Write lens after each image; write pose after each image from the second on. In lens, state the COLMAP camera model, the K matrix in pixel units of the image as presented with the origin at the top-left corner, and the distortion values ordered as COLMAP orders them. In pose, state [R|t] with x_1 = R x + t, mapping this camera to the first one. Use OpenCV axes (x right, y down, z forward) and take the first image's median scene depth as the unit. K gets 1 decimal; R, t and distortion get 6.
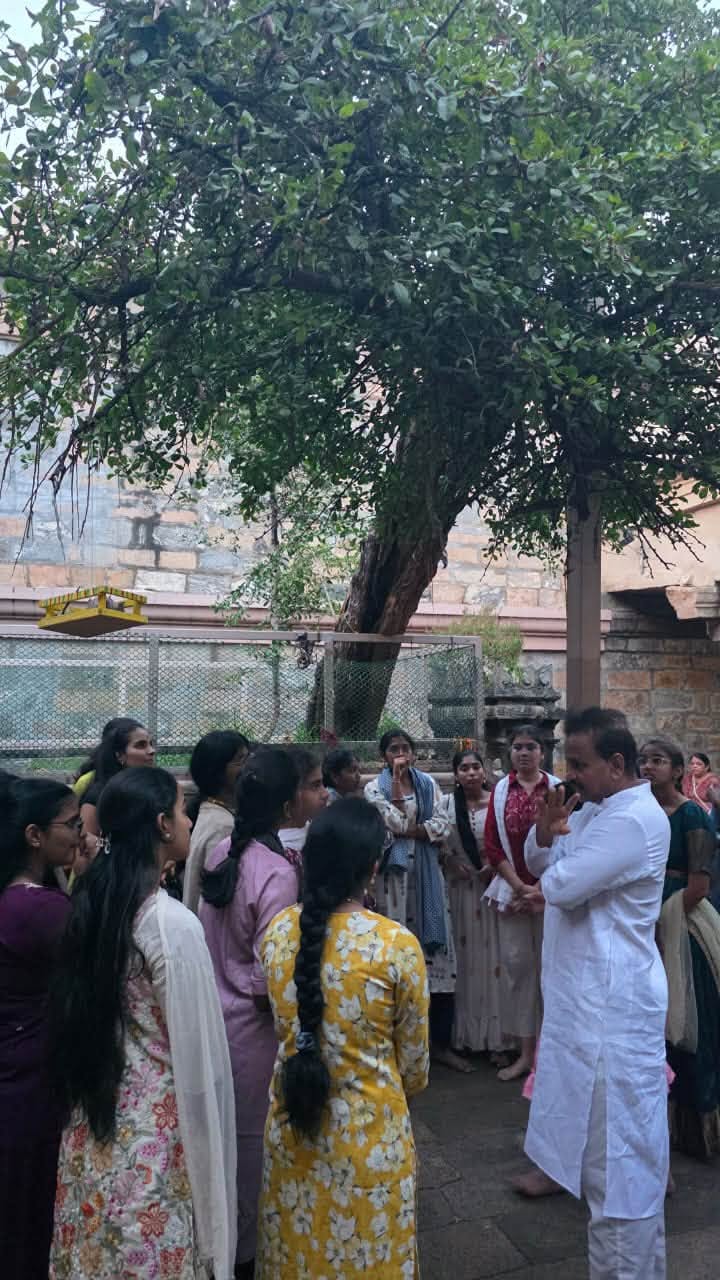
lens RADIAL K [[847.5, 0, 348.3], [0, 847.5, 627.0], [0, 0, 1]] dist [0.049367, -0.048368]
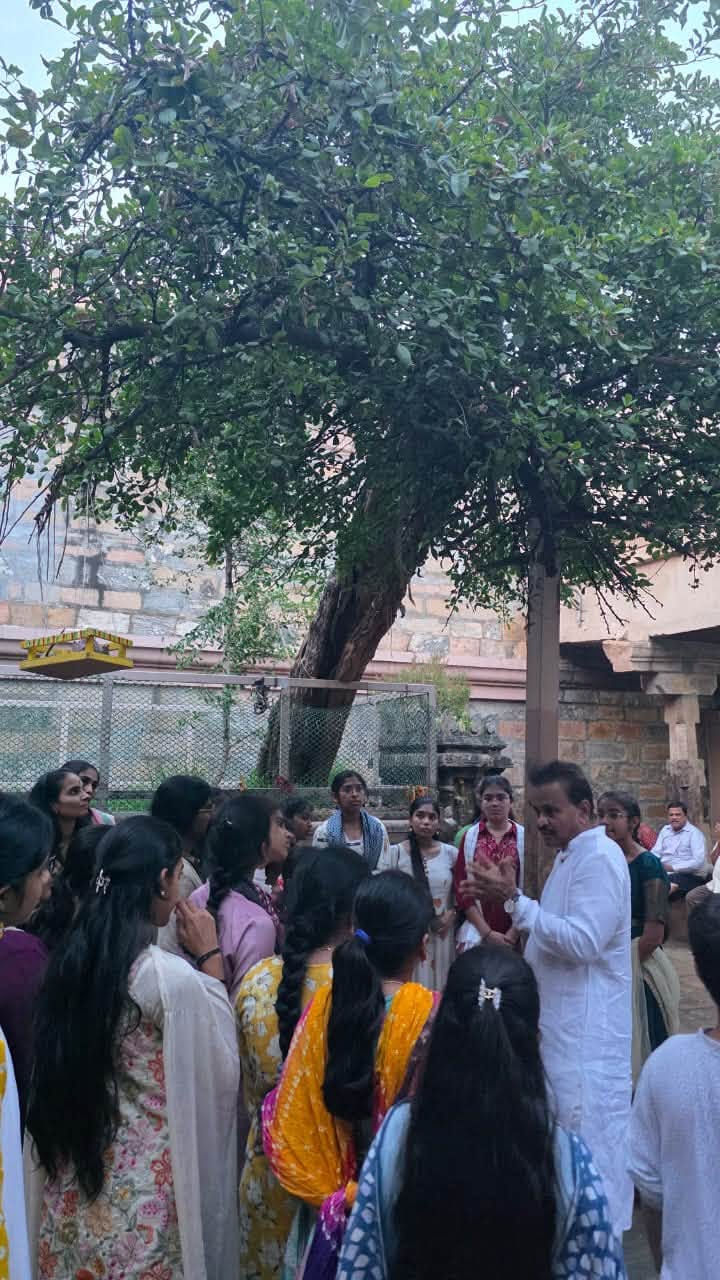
lens RADIAL K [[843.2, 0, 360.0], [0, 843.2, 640.0], [0, 0, 1]] dist [0.055202, -0.051312]
pose [[0.996471, 0.026399, 0.079673, -0.023775], [-0.023317, 0.998952, -0.039375, -0.001444], [-0.080629, 0.037378, 0.996043, -0.003035]]
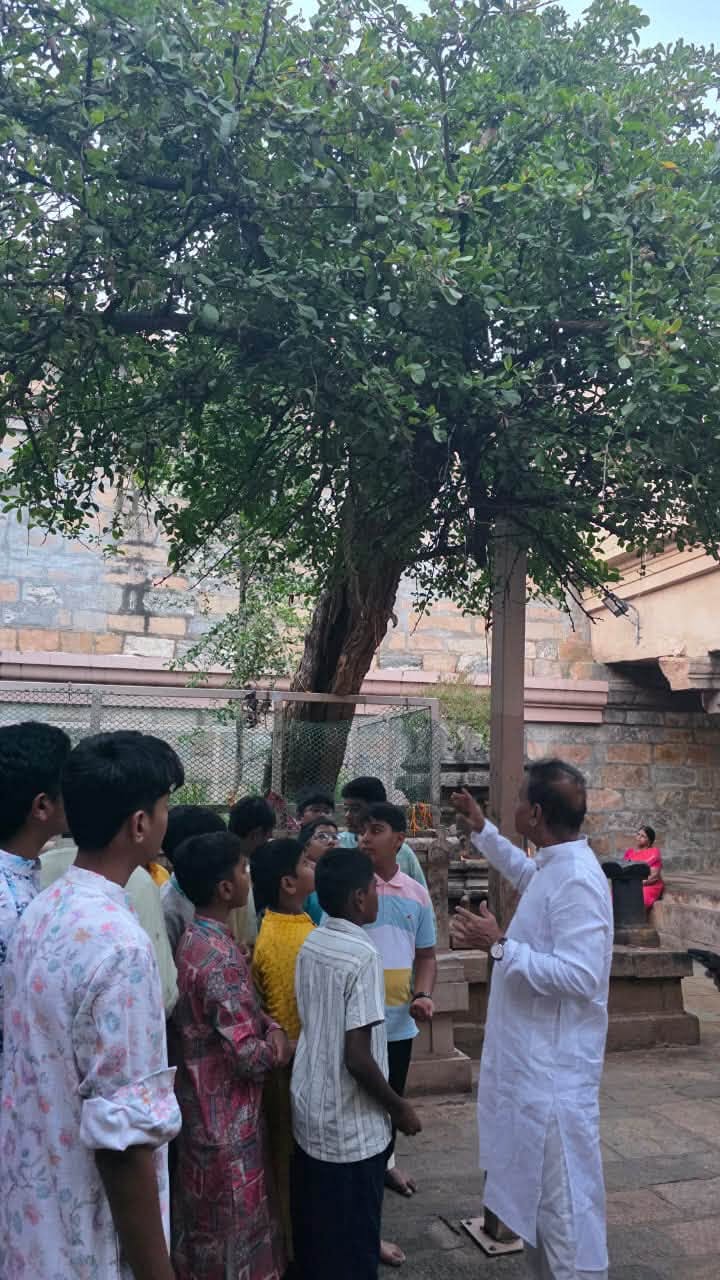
lens RADIAL K [[849.2, 0, 316.4], [0, 849.2, 641.1], [0, 0, 1]] dist [0.060792, -0.051981]
pose [[0.999412, 0.008989, -0.033085, 0.080699], [-0.011104, 0.997869, -0.064298, 0.016379], [0.032436, 0.064627, 0.997382, 0.017079]]
